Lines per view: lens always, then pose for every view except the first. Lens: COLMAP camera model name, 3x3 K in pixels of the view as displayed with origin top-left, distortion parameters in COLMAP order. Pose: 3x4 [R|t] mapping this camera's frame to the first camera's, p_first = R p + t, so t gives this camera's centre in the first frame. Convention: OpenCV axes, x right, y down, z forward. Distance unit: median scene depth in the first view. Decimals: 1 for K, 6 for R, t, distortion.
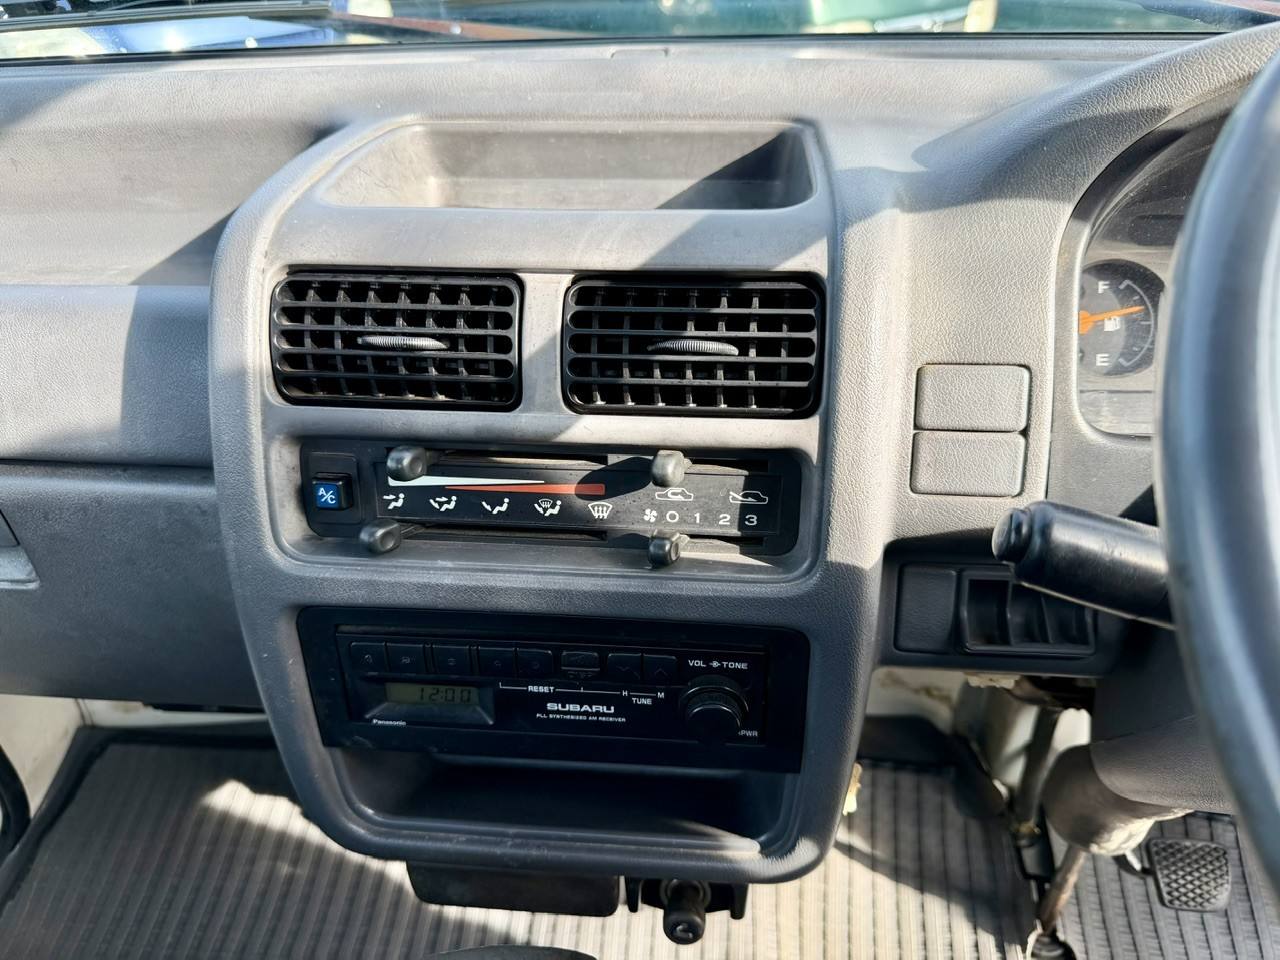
lens RADIAL K [[908.7, 0, 629.9], [0, 908.7, 476.6], [0, 0, 1]] dist [0.034705, -0.052736]
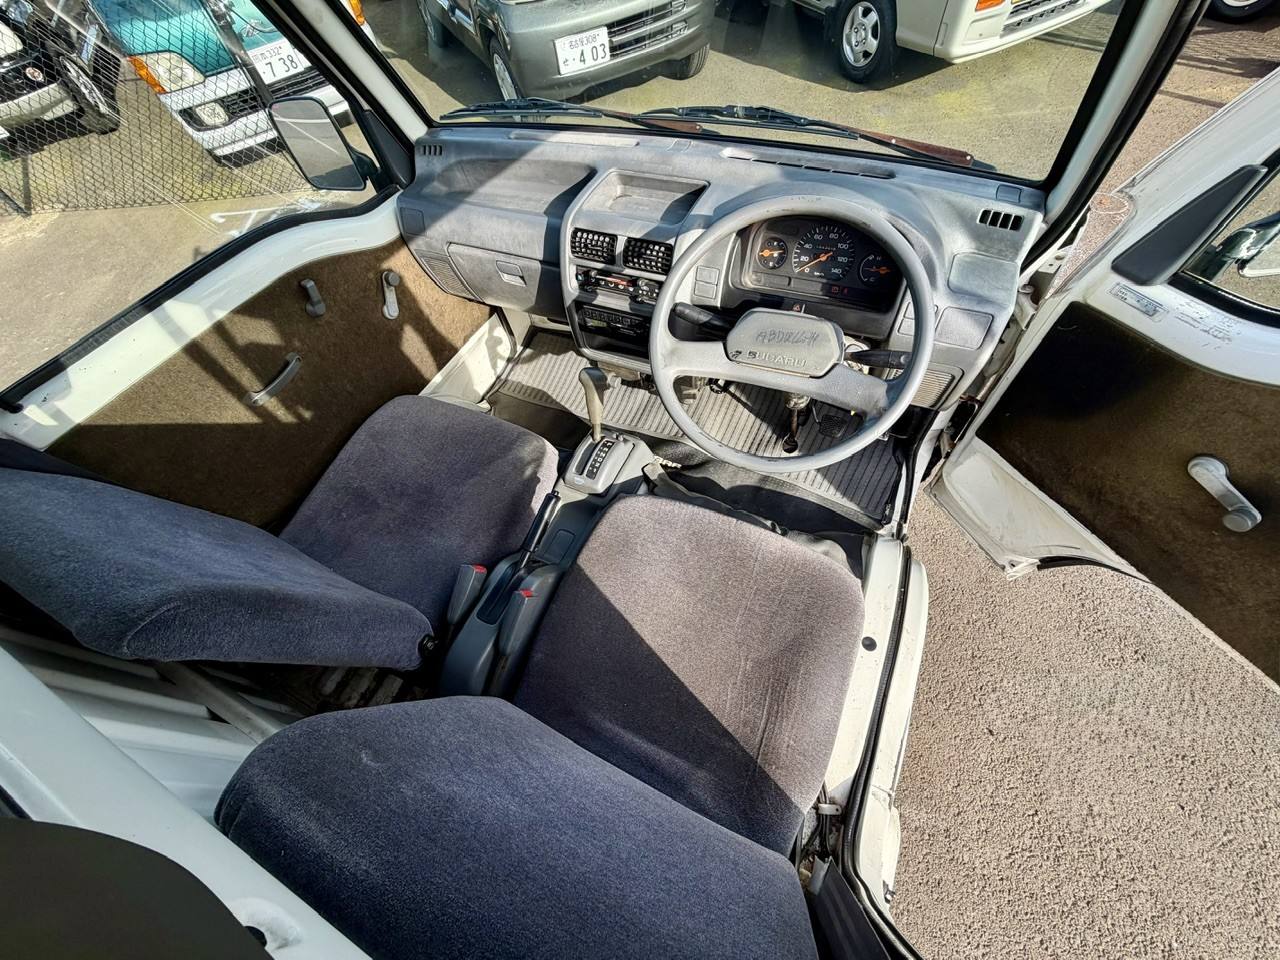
lens RADIAL K [[509.5, 0, 635.7], [0, 509.5, 469.1], [0, 0, 1]] dist [0.000771, -0.000167]
pose [[0.935750, 0.233697, -0.264115, 0.753703], [-0.100926, 0.895052, 0.434391, -0.229276], [0.337913, -0.379825, 0.861132, -1.364798]]
